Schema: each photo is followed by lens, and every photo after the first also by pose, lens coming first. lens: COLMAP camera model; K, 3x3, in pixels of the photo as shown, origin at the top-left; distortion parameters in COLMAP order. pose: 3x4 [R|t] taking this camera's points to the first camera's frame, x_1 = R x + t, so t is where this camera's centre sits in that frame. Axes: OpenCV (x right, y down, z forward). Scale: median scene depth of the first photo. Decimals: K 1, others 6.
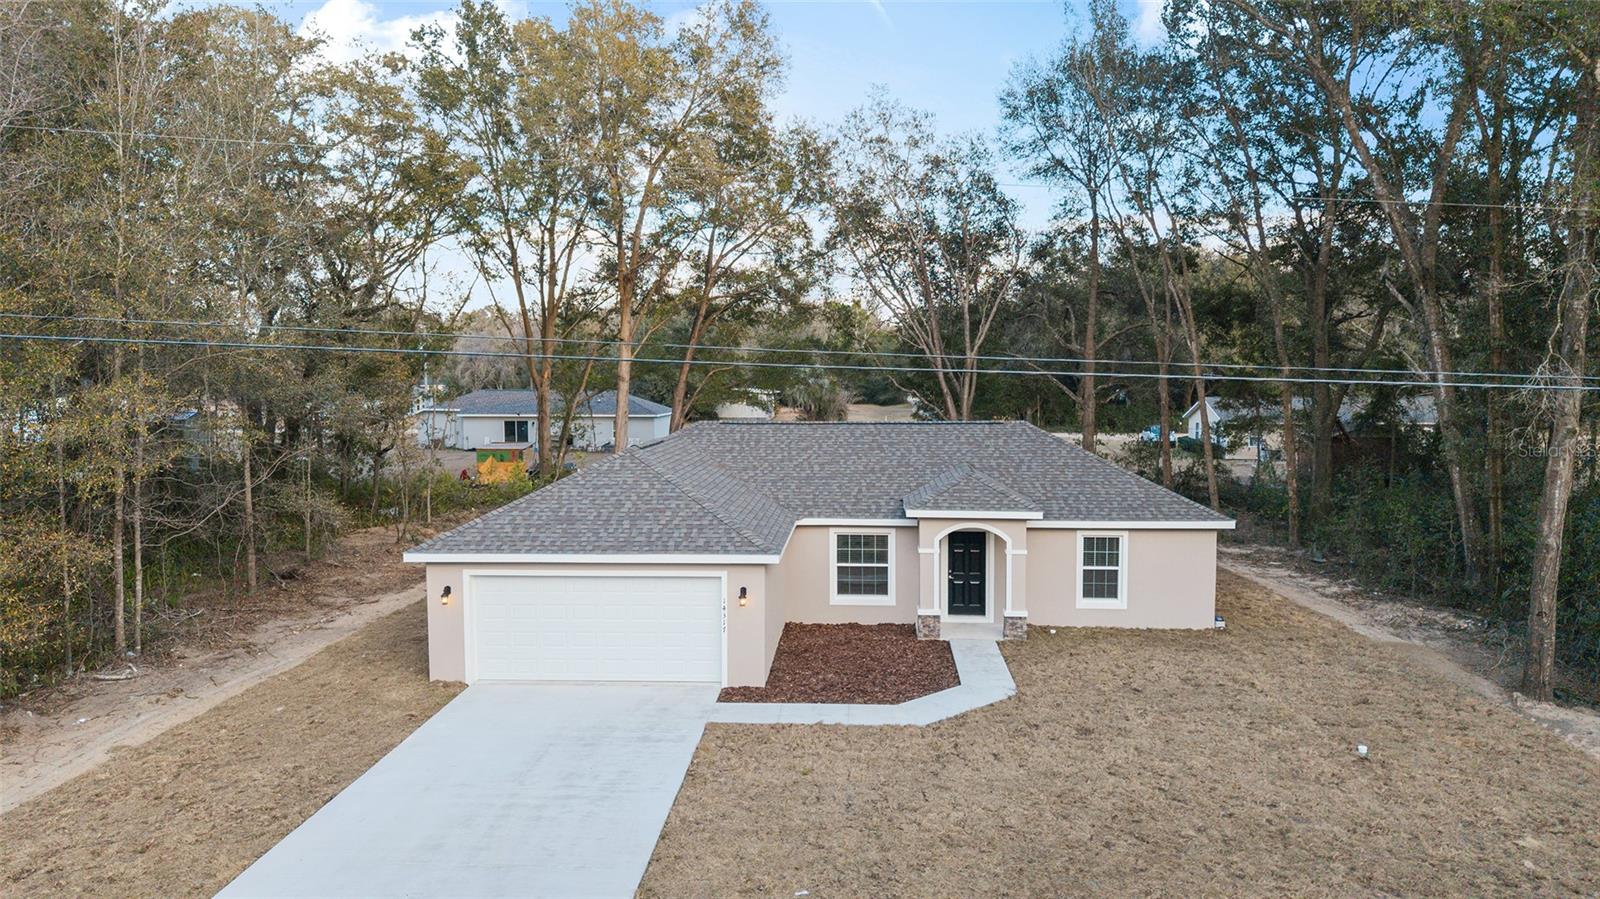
lens RADIAL K [[1069.5, 0, 789.8], [0, 1069.5, 442.7], [0, 0, 1]] dist [0.073915, -0.123821]
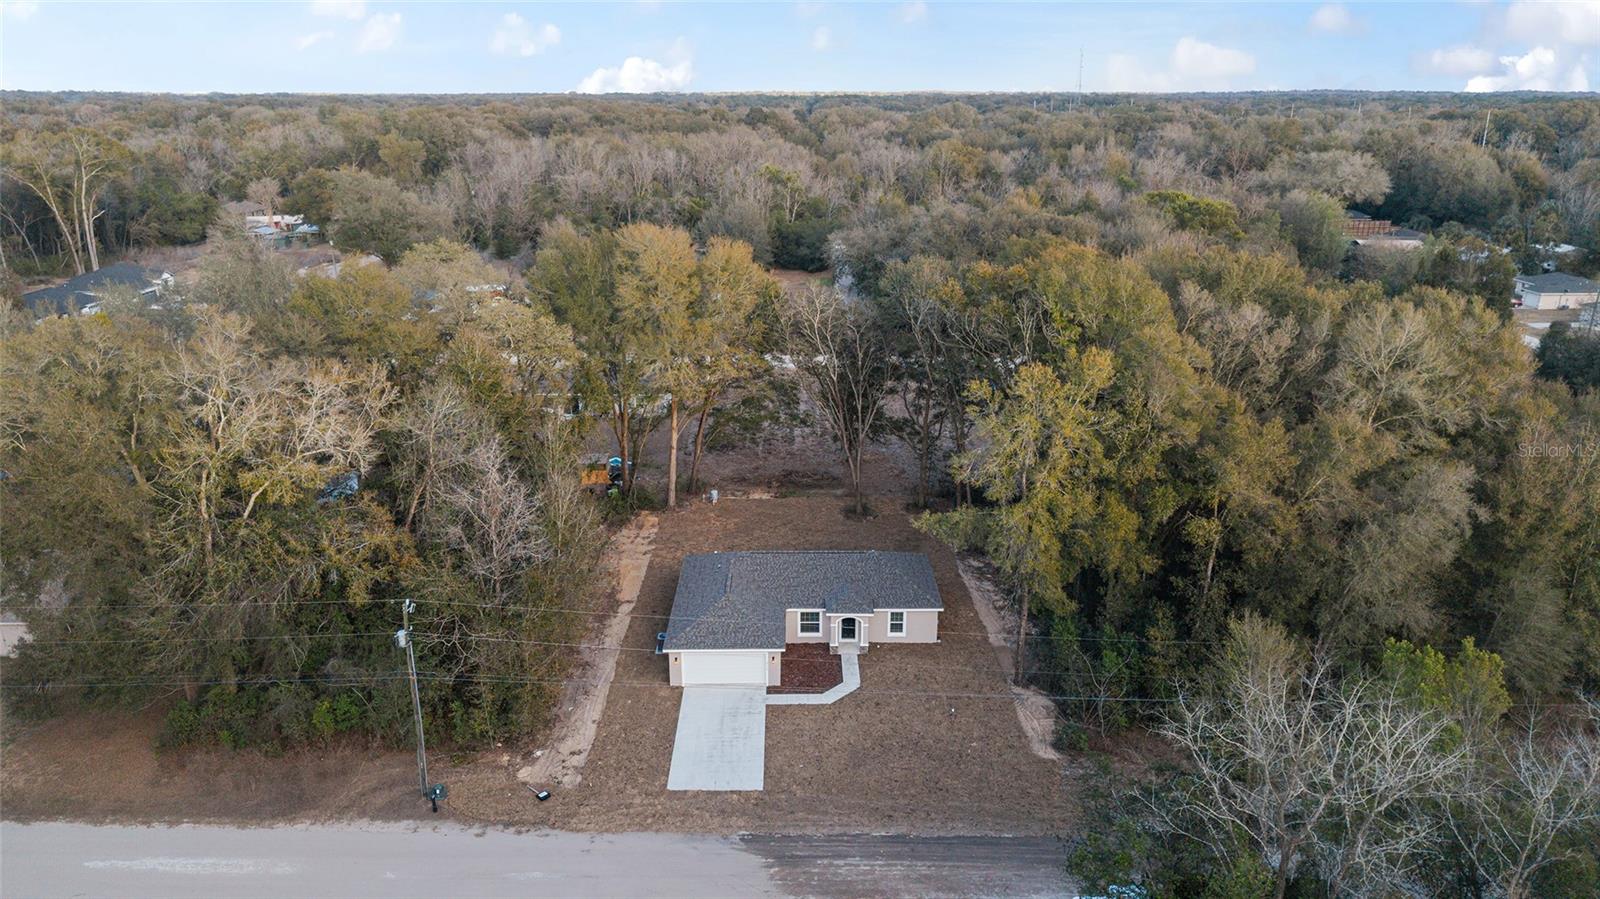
lens RADIAL K [[1058.1, 0, 800.0], [0, 1058.1, 449.5], [0, 0, 1]] dist [0.033487, -0.034772]
pose [[0.996714, -0.017727, 0.079038, -0.176730], [-0.003608, 0.965074, 0.261951, -1.108958], [-0.080921, -0.261376, 0.961839, -1.594456]]
